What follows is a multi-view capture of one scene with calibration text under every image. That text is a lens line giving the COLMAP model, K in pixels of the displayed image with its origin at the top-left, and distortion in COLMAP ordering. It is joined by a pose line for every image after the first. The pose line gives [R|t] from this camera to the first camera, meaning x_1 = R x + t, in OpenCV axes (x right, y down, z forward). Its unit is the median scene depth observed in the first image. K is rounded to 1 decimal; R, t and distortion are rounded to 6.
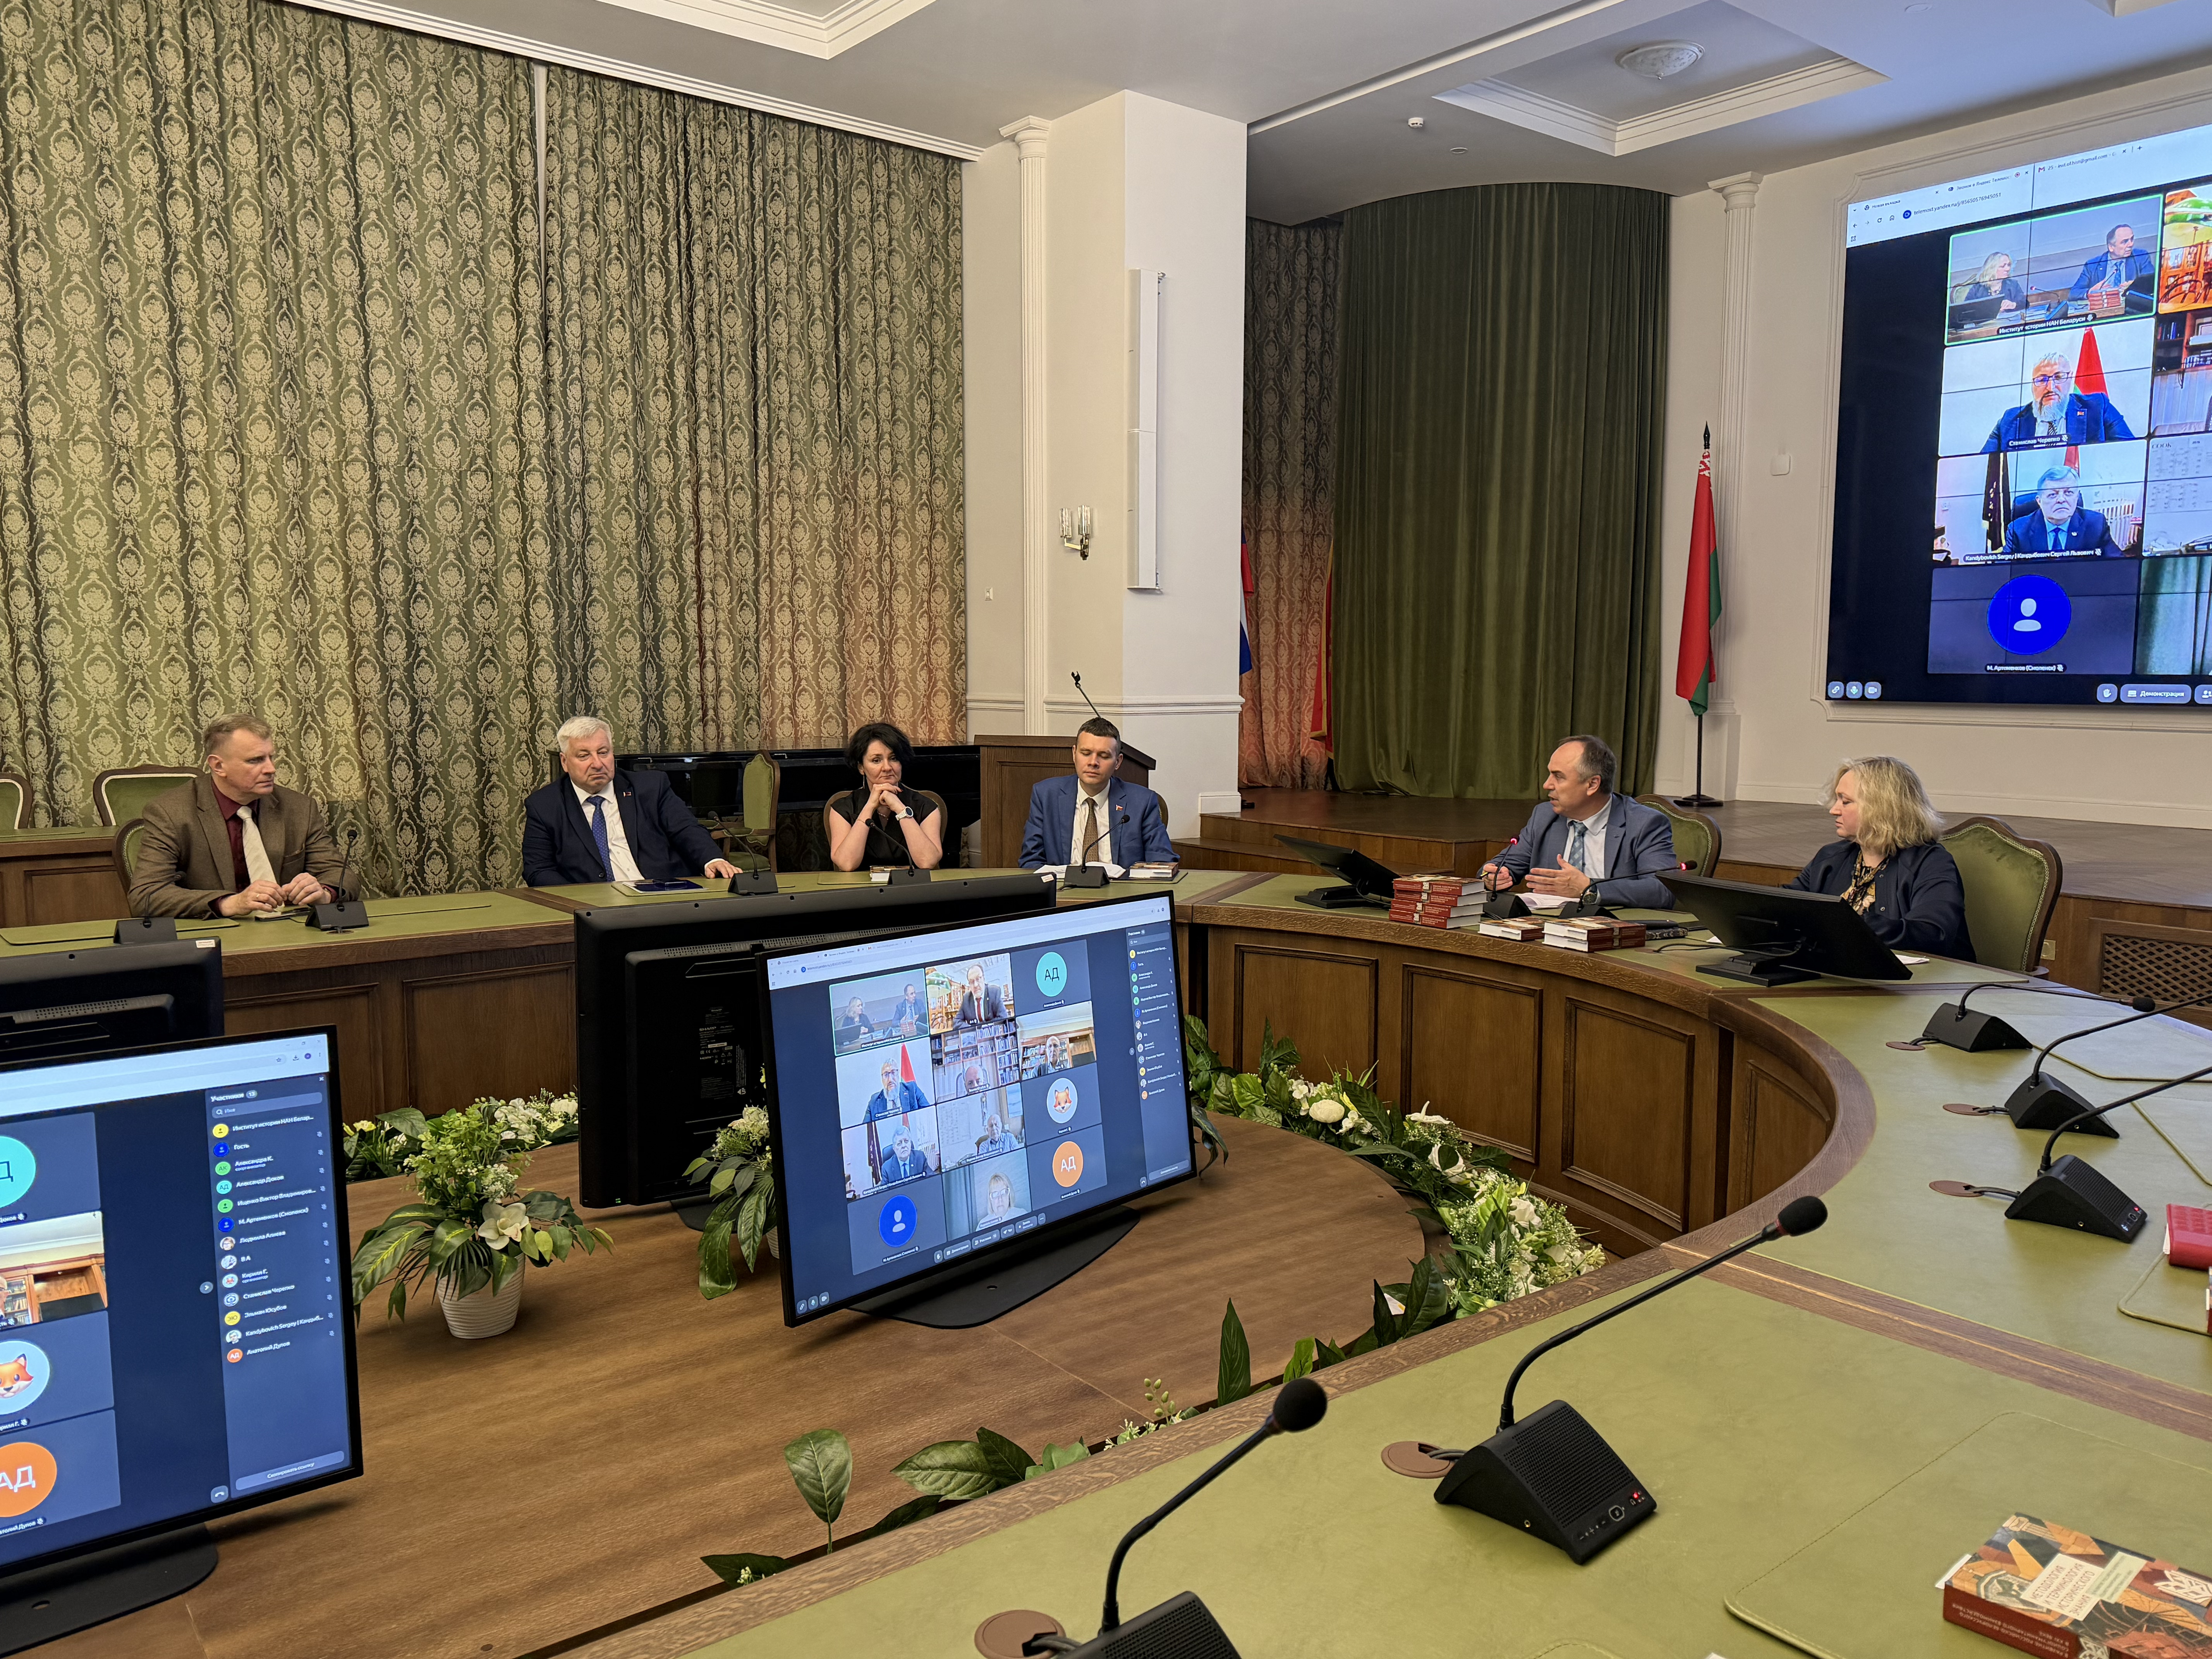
lens RADIAL K [[1626.5, 0, 1107.7], [0, 1626.5, 846.7], [0, 0, 1]] dist [0.038758, -0.049913]
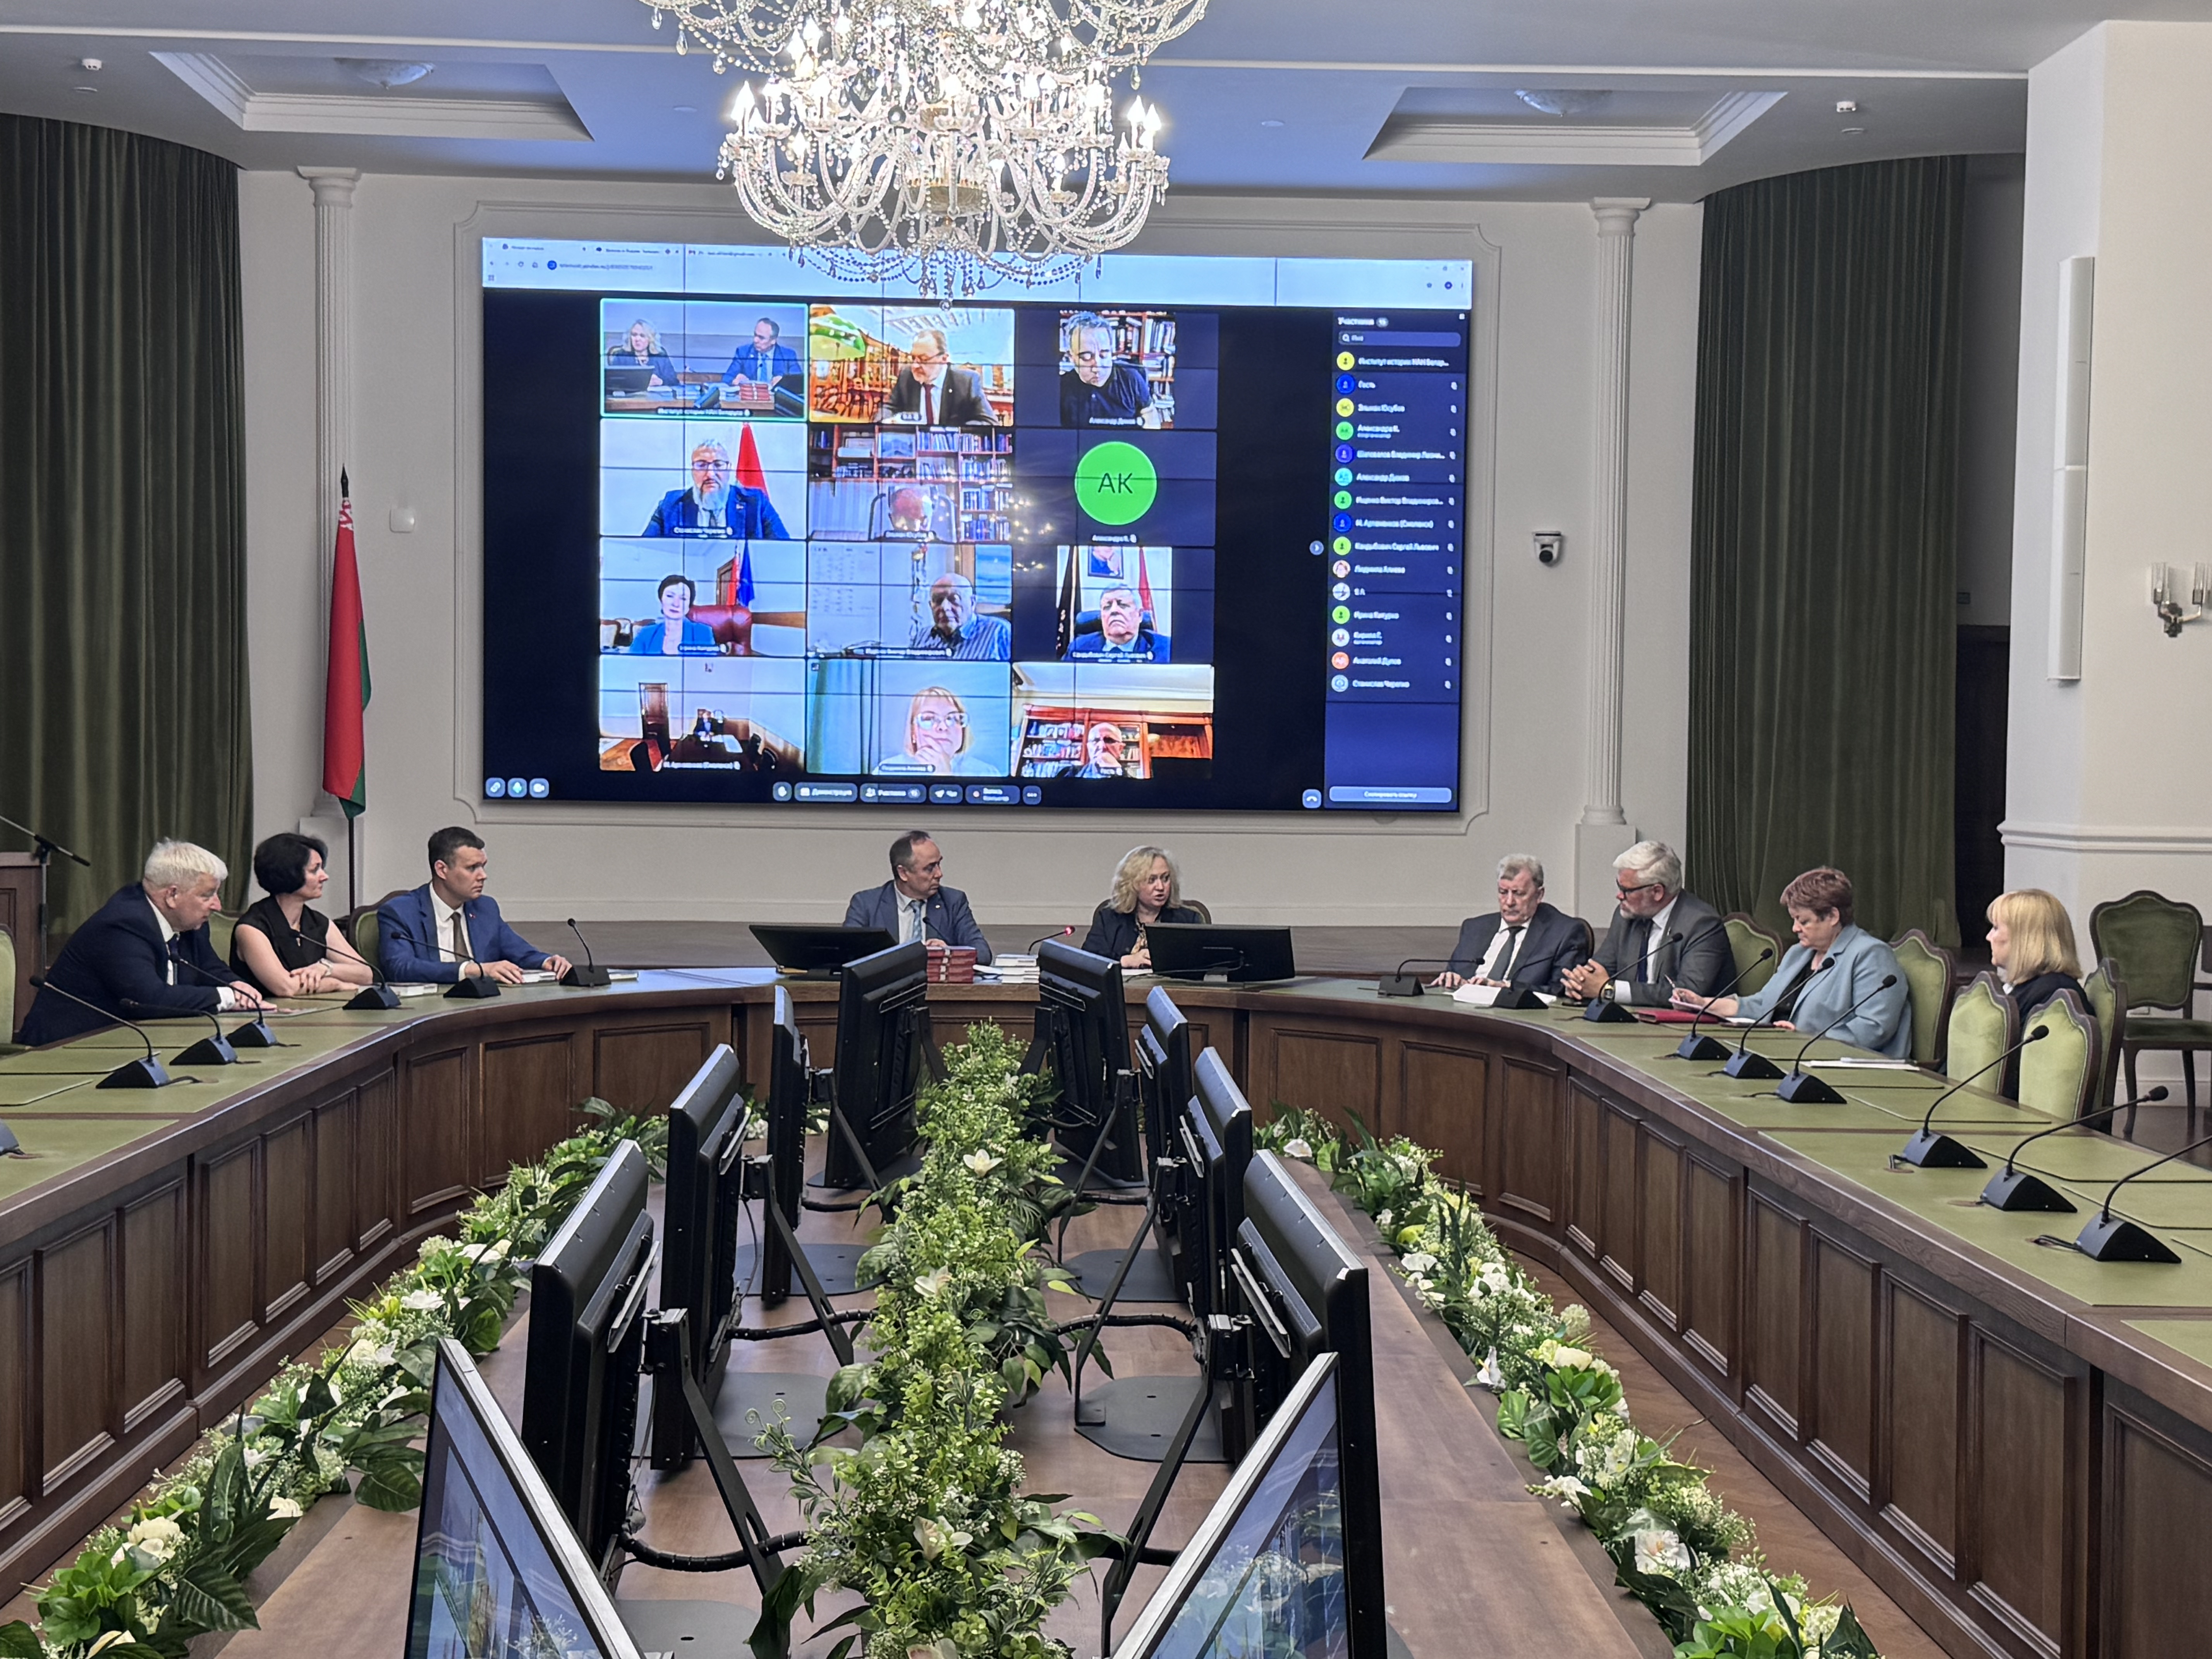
lens RADIAL K [[2996.7, 0, 1109.9], [0, 2996.7, 835.2], [0, 0, 1]] dist [0.146065, 0.000000]
pose [[0.591249, -0.016085, 0.806329, -0.774110], [0.075107, 0.996554, -0.035193, 0.012017], [-0.802984, 0.081368, 0.590420, -0.239410]]
